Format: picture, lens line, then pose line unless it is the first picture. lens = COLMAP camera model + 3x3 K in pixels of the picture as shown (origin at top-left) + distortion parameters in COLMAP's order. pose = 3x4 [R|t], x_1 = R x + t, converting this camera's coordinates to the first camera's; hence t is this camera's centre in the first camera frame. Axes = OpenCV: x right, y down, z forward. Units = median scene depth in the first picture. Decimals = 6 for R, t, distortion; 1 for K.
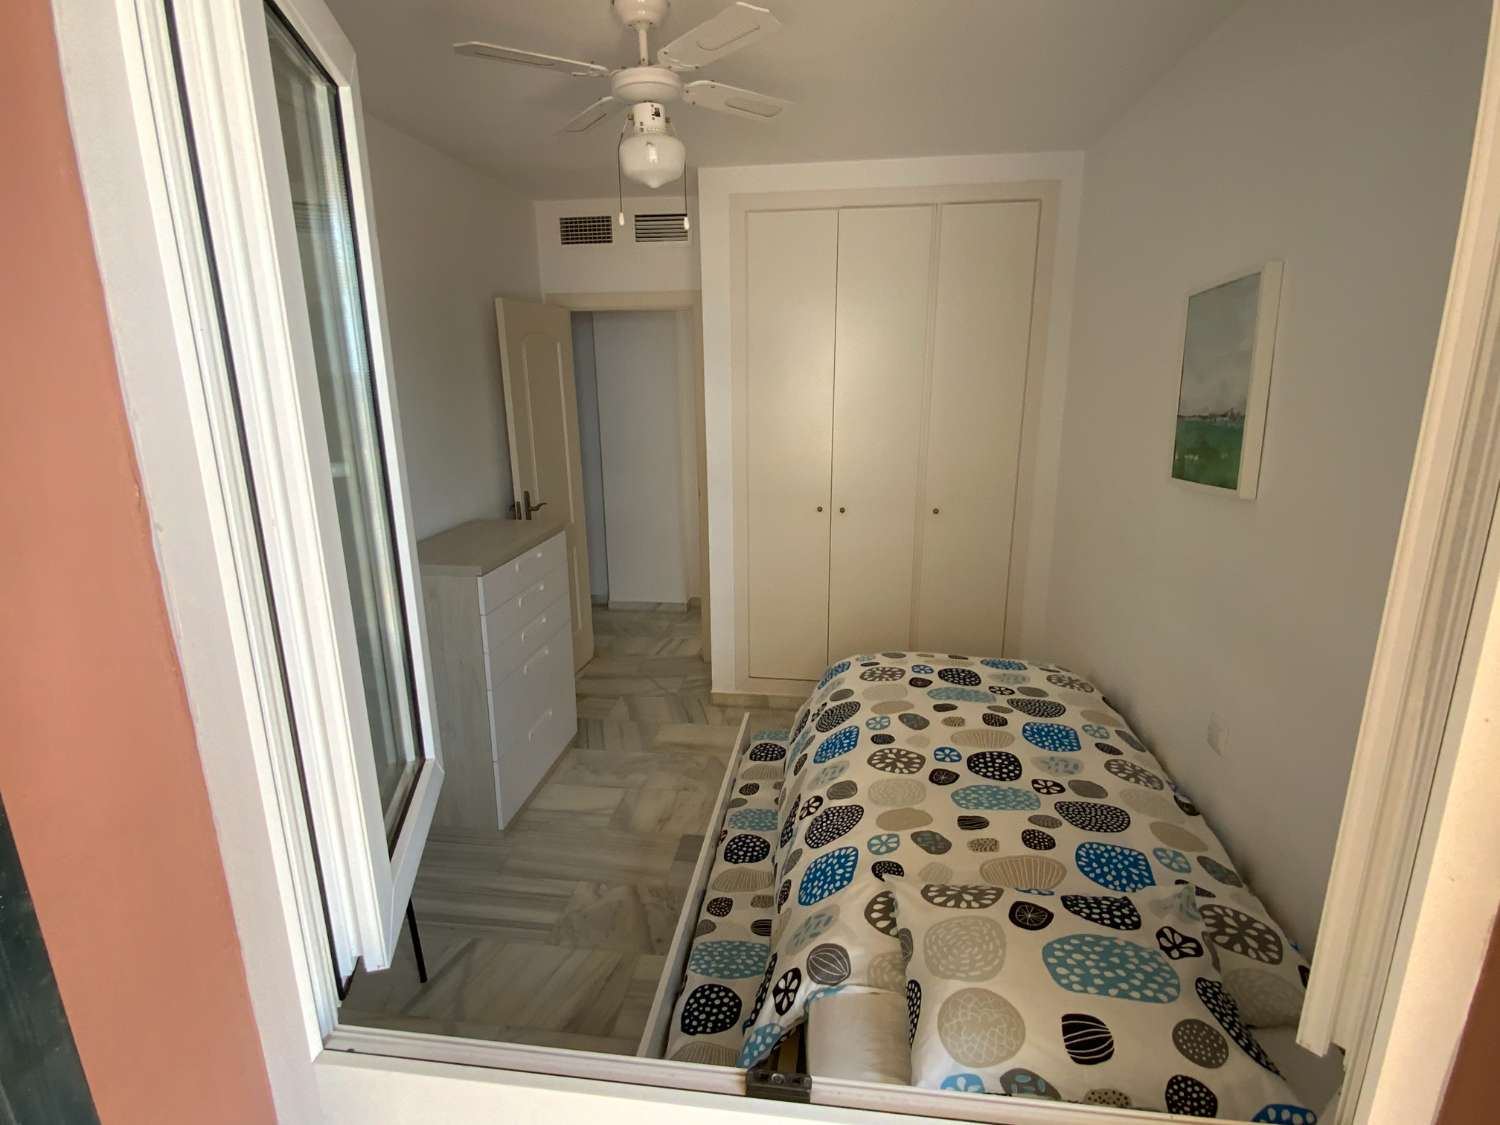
lens RADIAL K [[767.6, 0, 766.4], [0, 767.6, 575.8], [0, 0, 1]] dist [0.010816, 0.001622]
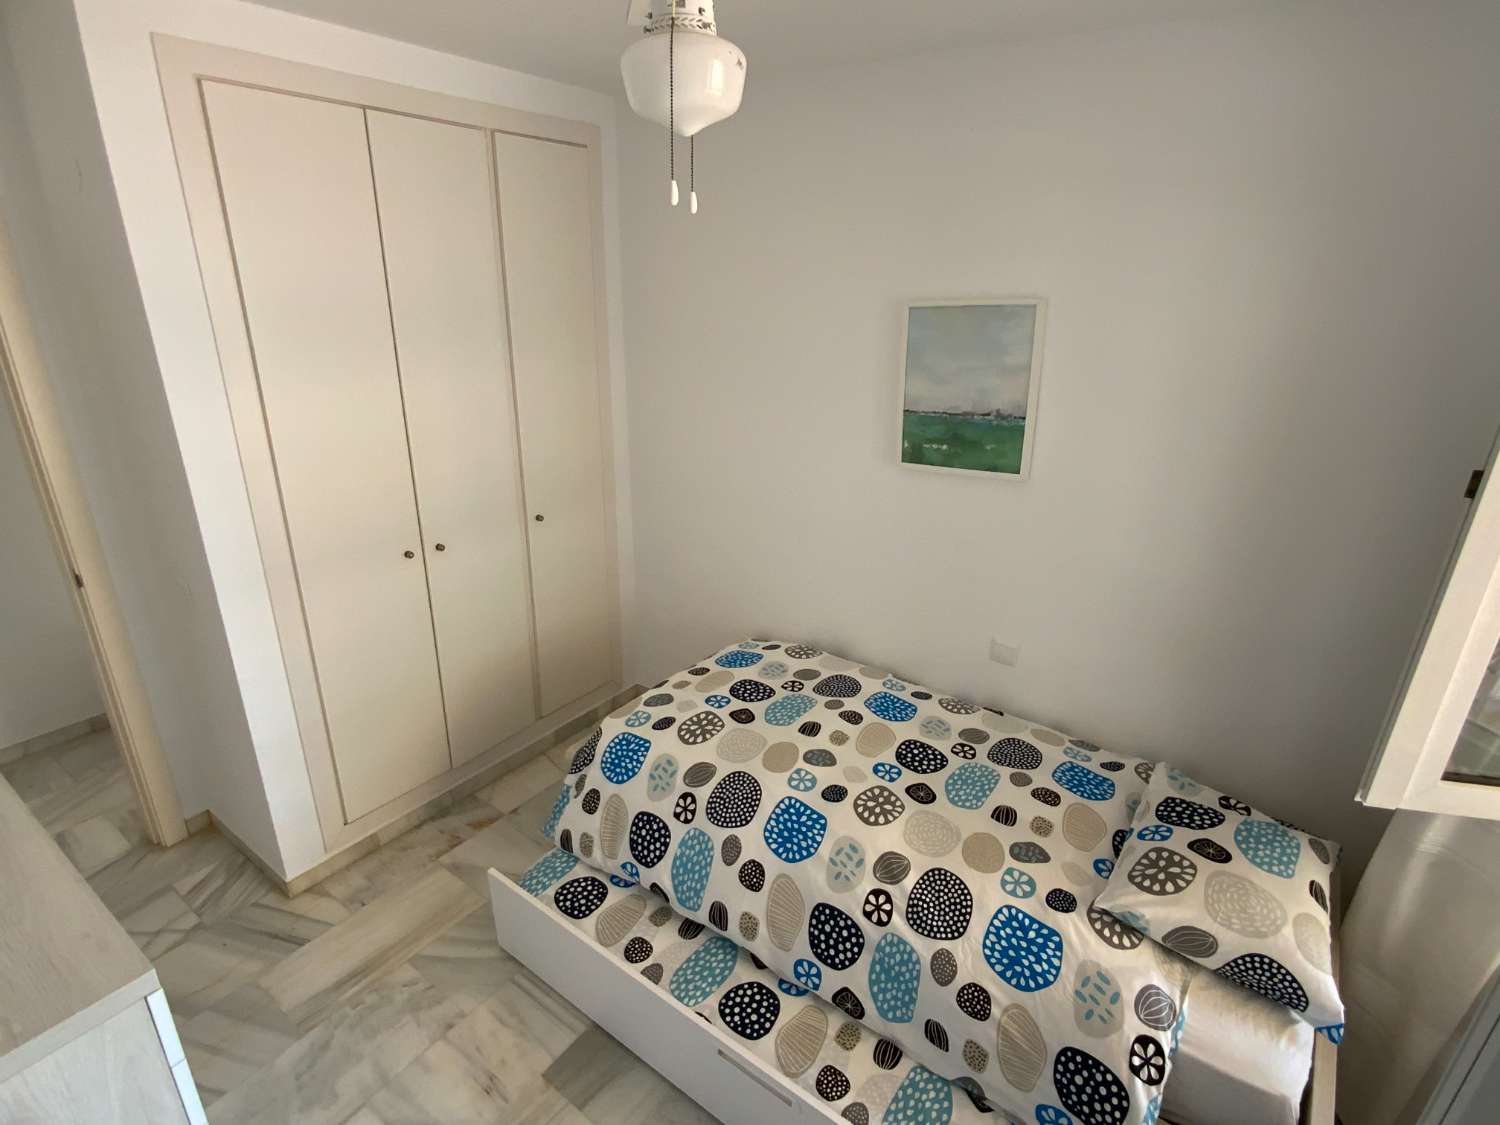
lens RADIAL K [[767.6, 0, 762.8], [0, 767.6, 559.2], [0, 0, 1]] dist [0.010816, 0.001622]
pose [[0.472178, -0.300595, 0.828668, -0.585984], [0.195709, 0.952349, 0.233943, -0.298045], [-0.859503, 0.051715, 0.508507, 0.591548]]
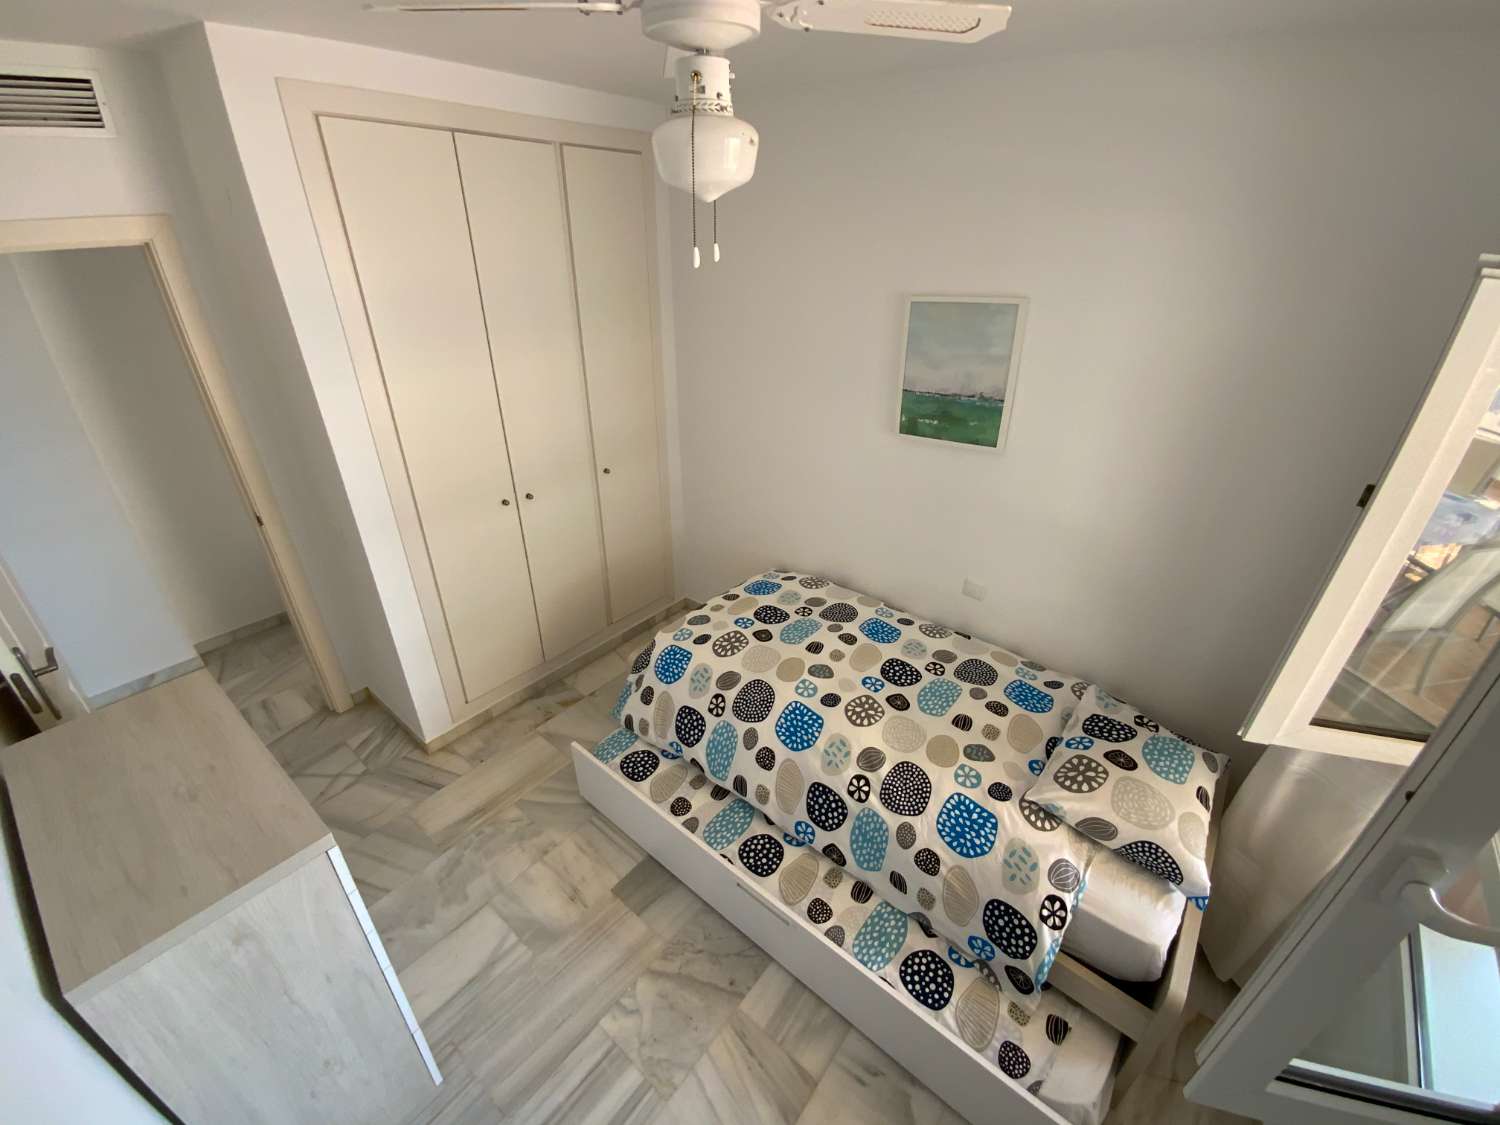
lens RADIAL K [[618.8, 0, 761.3], [0, 618.8, 560.5], [0, 0, 1]] dist [0.016839, -0.001718]
pose [[0.521673, -0.393354, 0.757053, -0.566747], [0.190633, 0.918675, 0.345969, -0.353783], [-0.831575, -0.036164, 0.554234, 0.563473]]
